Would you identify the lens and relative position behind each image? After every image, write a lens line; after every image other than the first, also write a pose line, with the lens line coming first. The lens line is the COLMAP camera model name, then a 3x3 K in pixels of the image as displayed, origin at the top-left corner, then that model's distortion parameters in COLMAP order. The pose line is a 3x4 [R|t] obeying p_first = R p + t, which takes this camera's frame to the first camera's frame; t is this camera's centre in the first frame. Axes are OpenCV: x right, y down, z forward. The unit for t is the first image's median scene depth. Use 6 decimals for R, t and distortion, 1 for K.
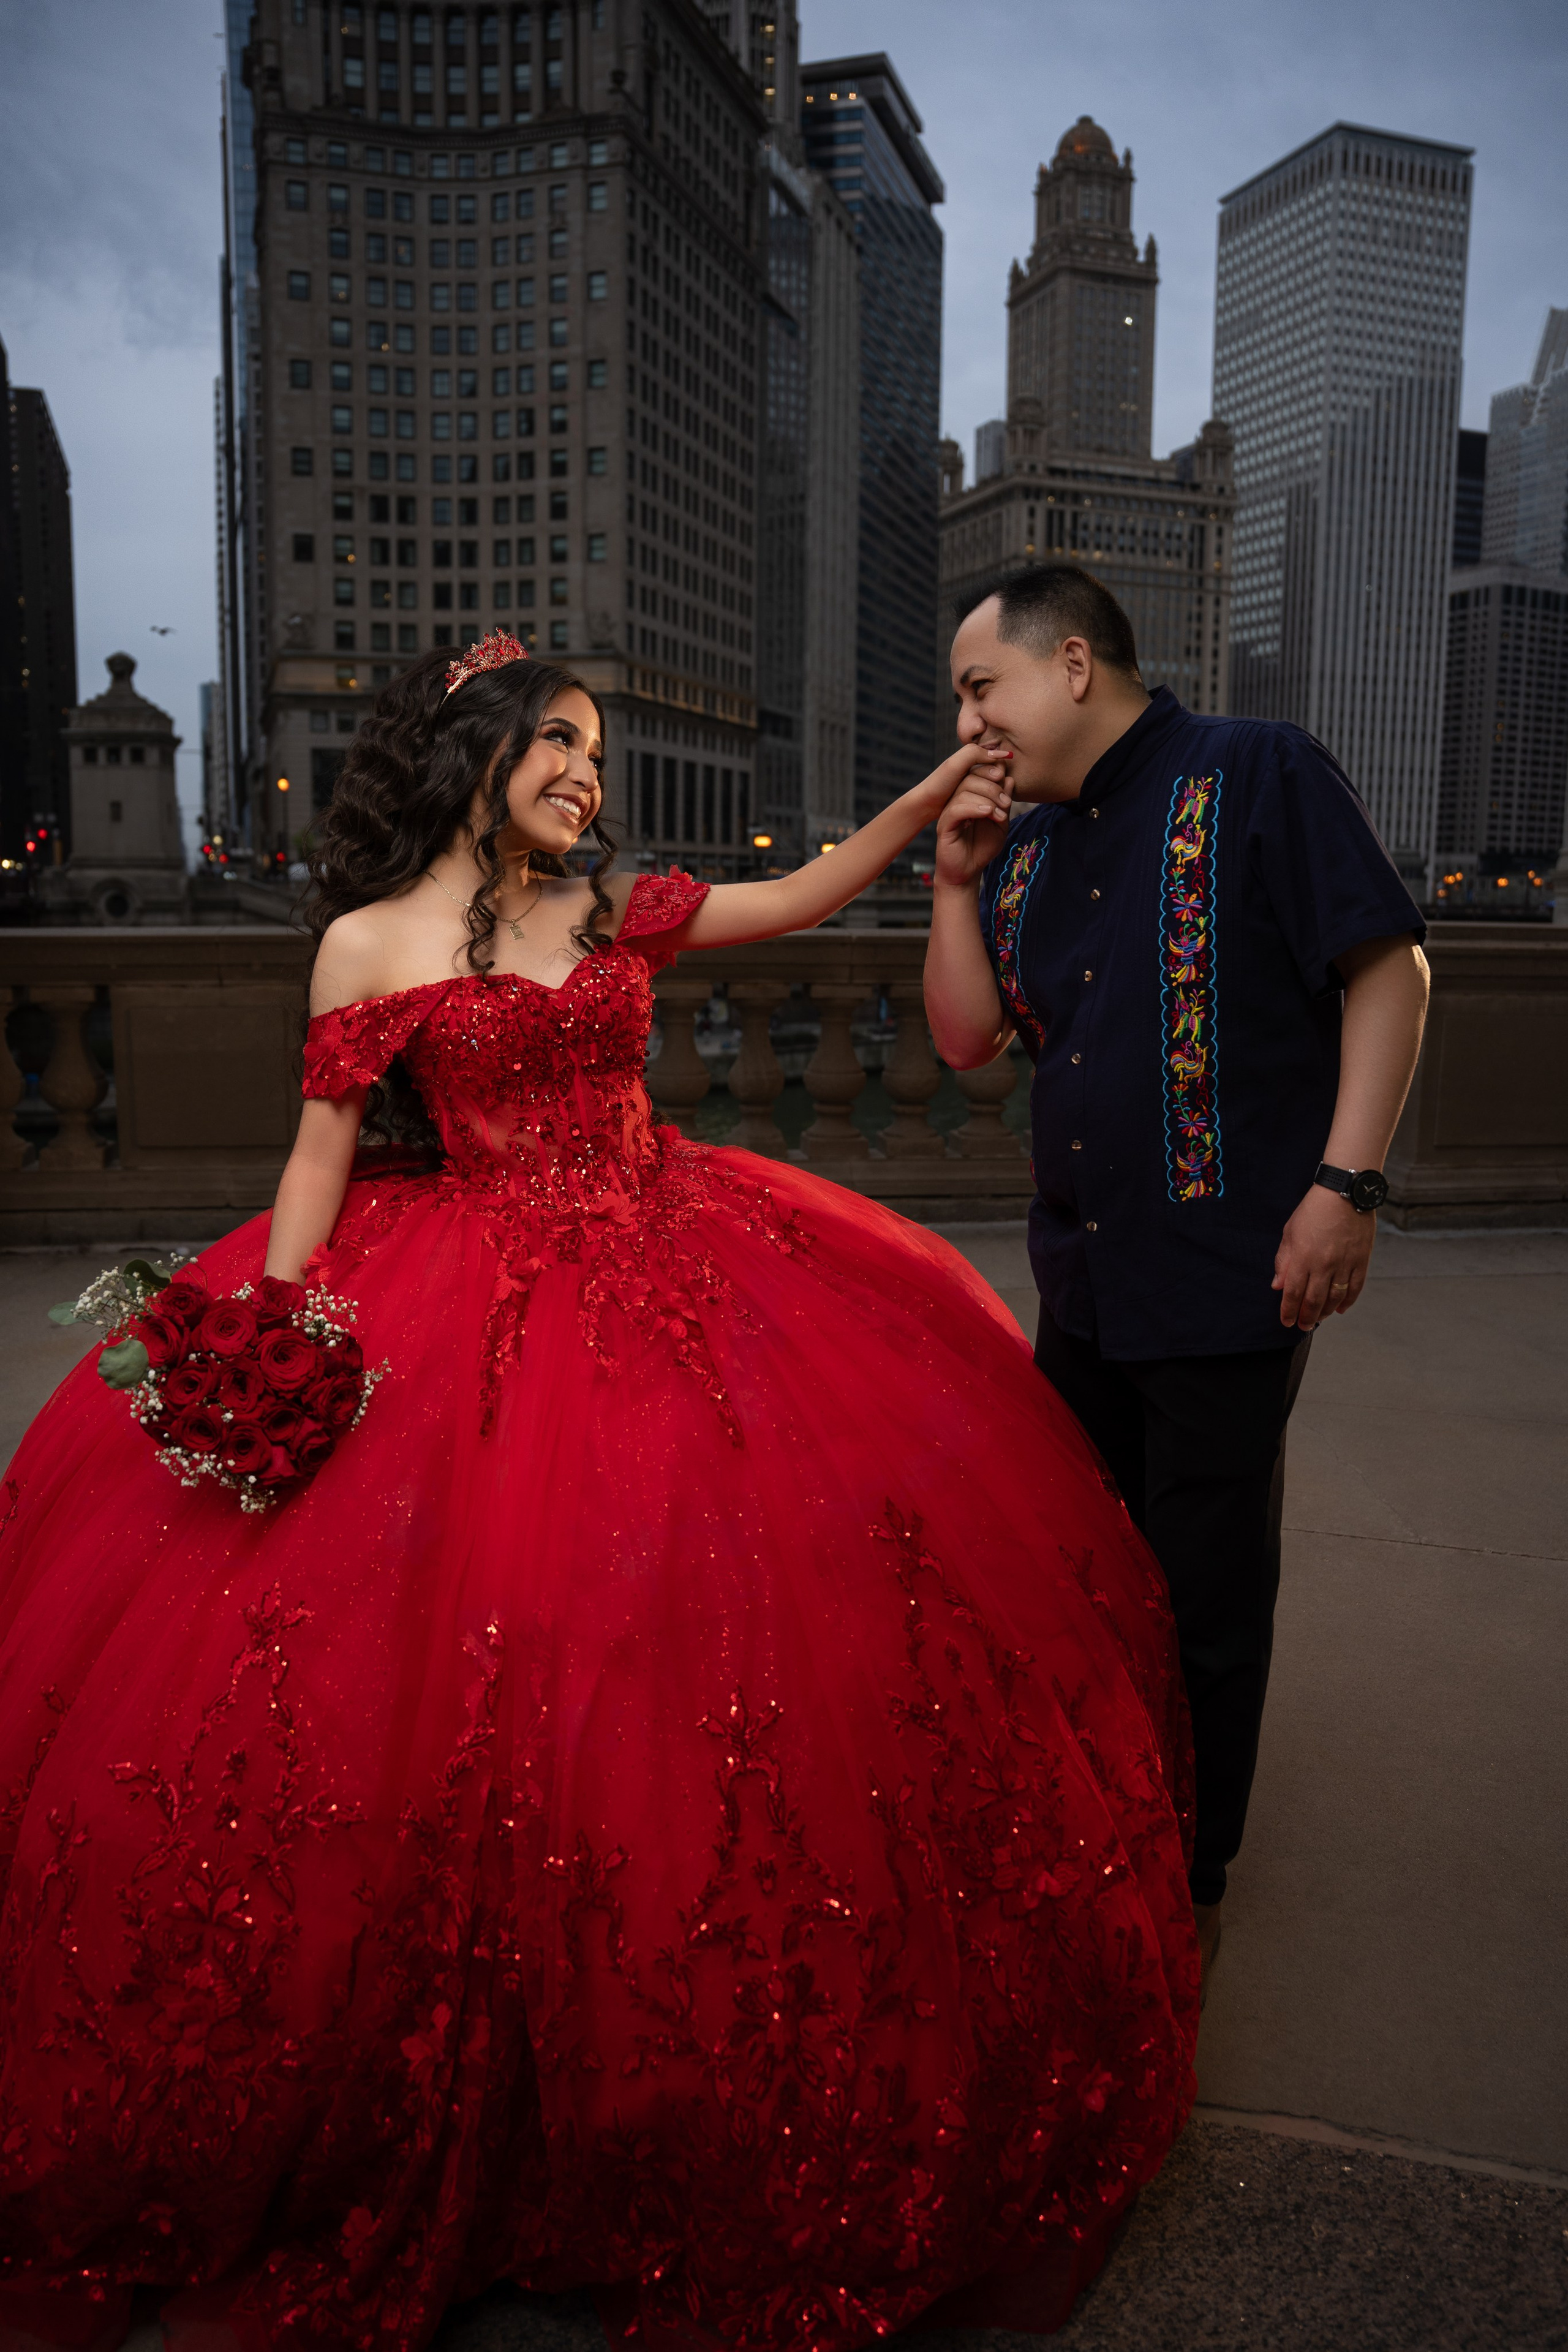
lens RADIAL K [[1718.0, 0, 780.1], [0, 1718.0, 1176.9], [0, 0, 1]] dist [-0.142324, 0.113533]
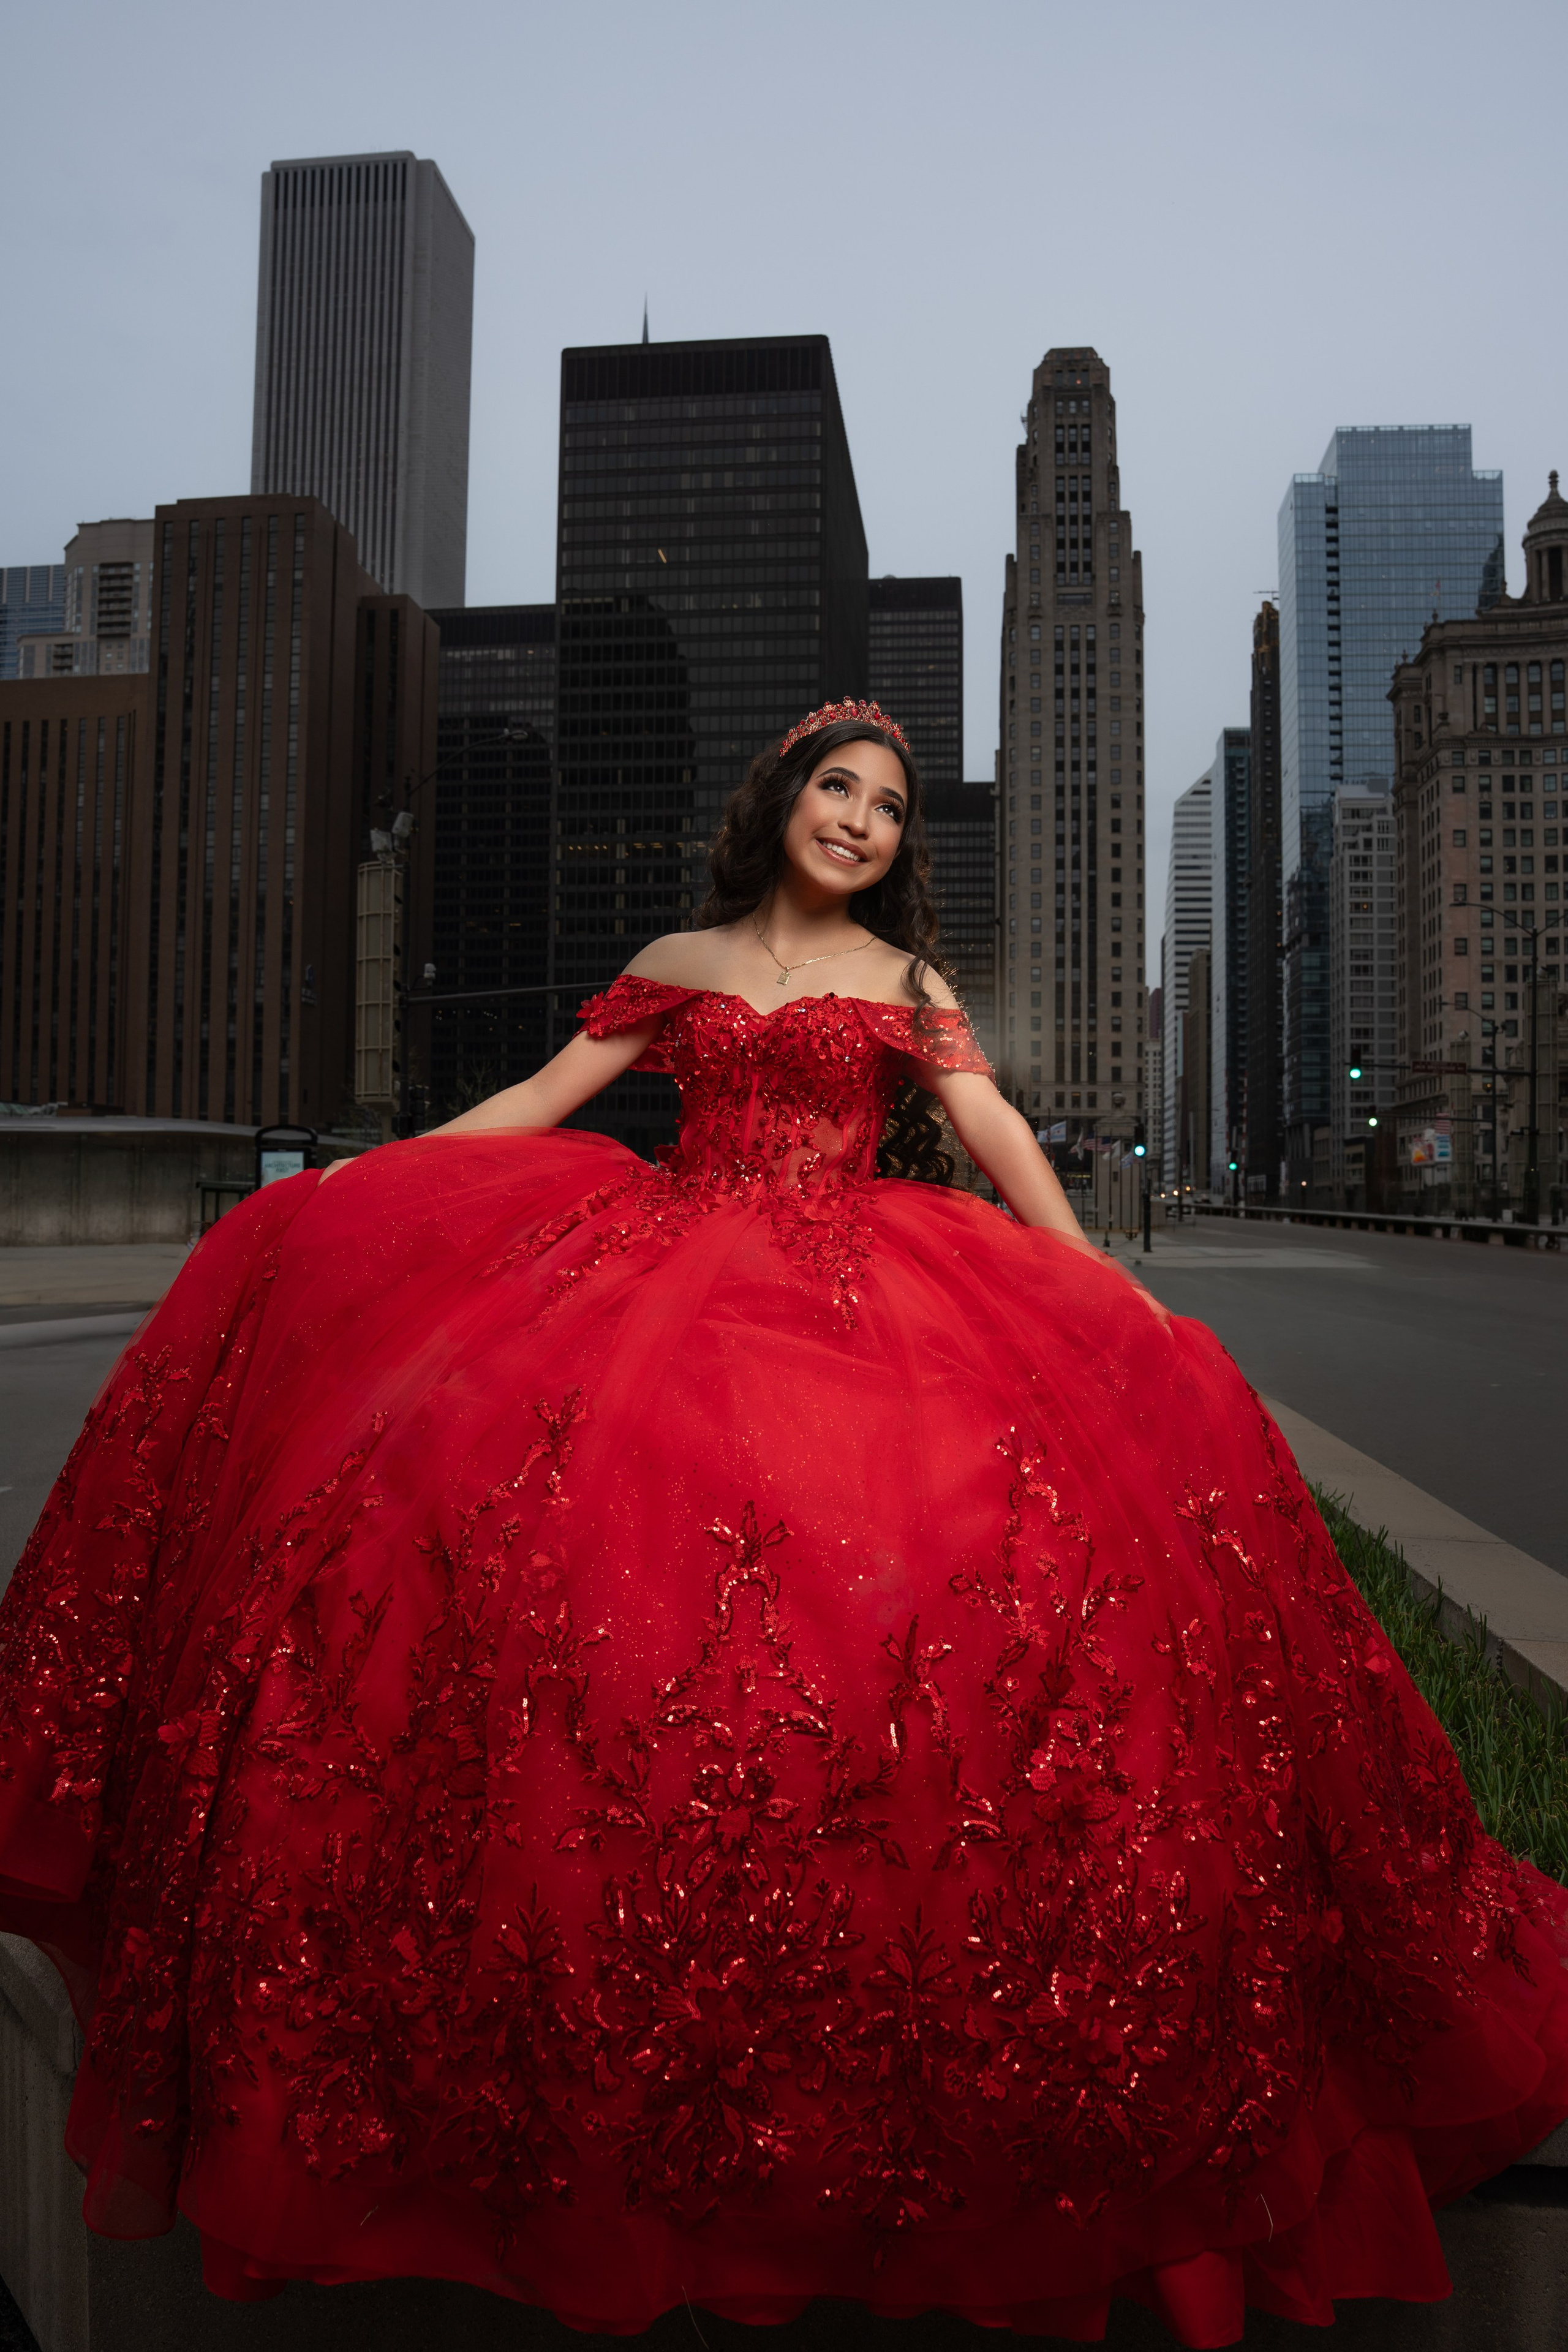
lens RADIAL K [[1769.0, 0, 793.9], [0, 1769.0, 1177.9], [0, 0, 1]] dist [-0.144704, 0.116730]
pose [[0.901062, -0.012670, -0.433505, -0.150847], [-0.071833, 0.981406, -0.177993, 0.112974], [0.427700, 0.191522, 0.883398, -0.646816]]
